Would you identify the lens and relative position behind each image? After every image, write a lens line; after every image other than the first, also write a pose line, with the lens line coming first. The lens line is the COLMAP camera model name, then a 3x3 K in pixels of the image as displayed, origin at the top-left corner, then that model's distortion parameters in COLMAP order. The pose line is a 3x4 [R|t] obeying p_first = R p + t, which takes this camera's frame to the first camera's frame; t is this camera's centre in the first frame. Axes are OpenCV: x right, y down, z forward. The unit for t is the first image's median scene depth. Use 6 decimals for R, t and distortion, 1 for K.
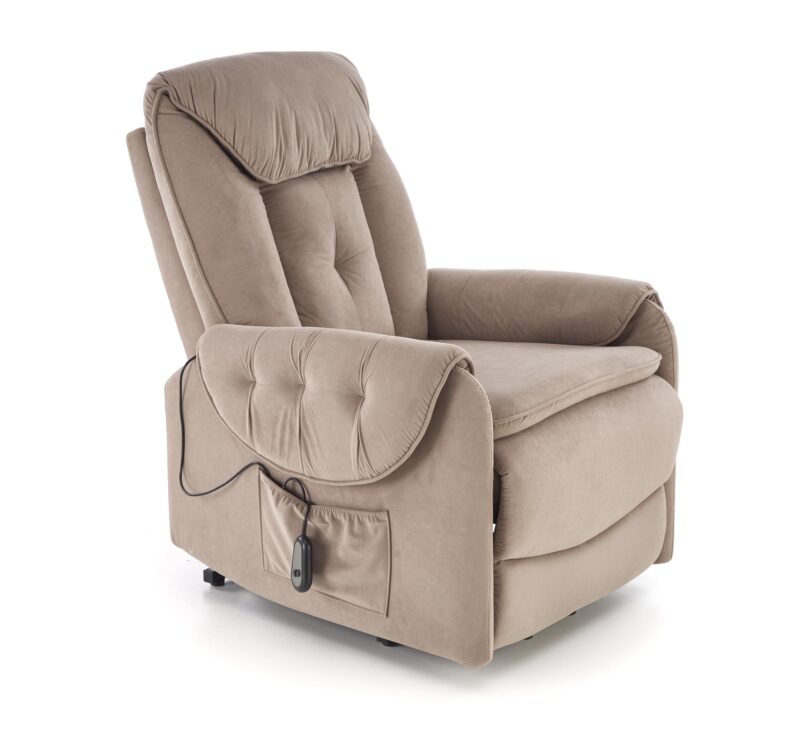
lens RADIAL K [[1681.6, 0, 400.0], [0, 1681.6, 365.0], [0, 0, 1]] dist [-0.005368, 0.047164]
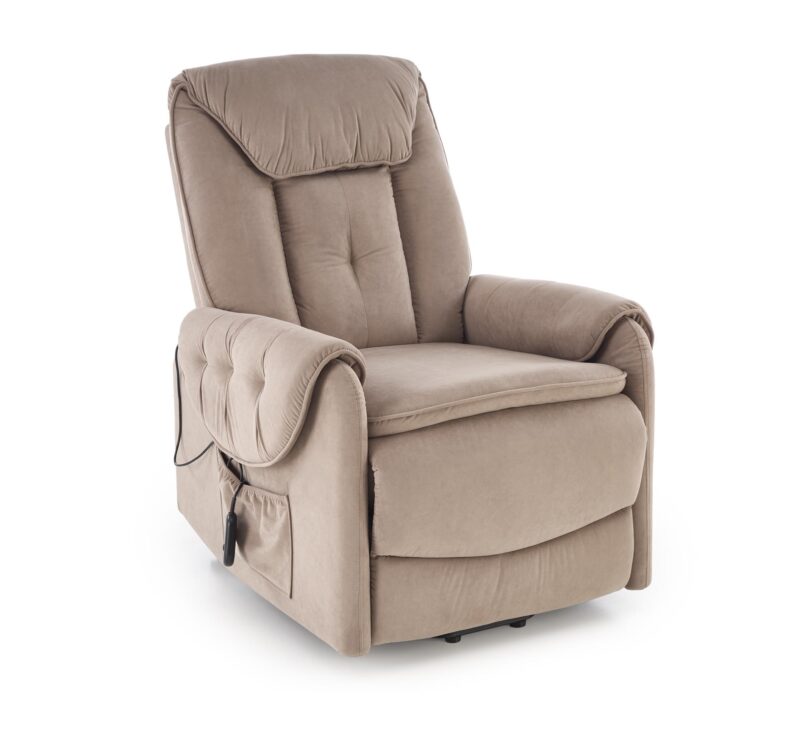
lens RADIAL K [[1681.6, 0, 400.0], [0, 1681.6, 365.0], [0, 0, 1]] dist [-0.005368, 0.047164]
pose [[0.942457, 0.088892, -0.322292, 0.347683], [-0.091561, 0.995776, 0.006900, -0.006308], [0.321544, 0.023007, 0.946615, 0.033609]]
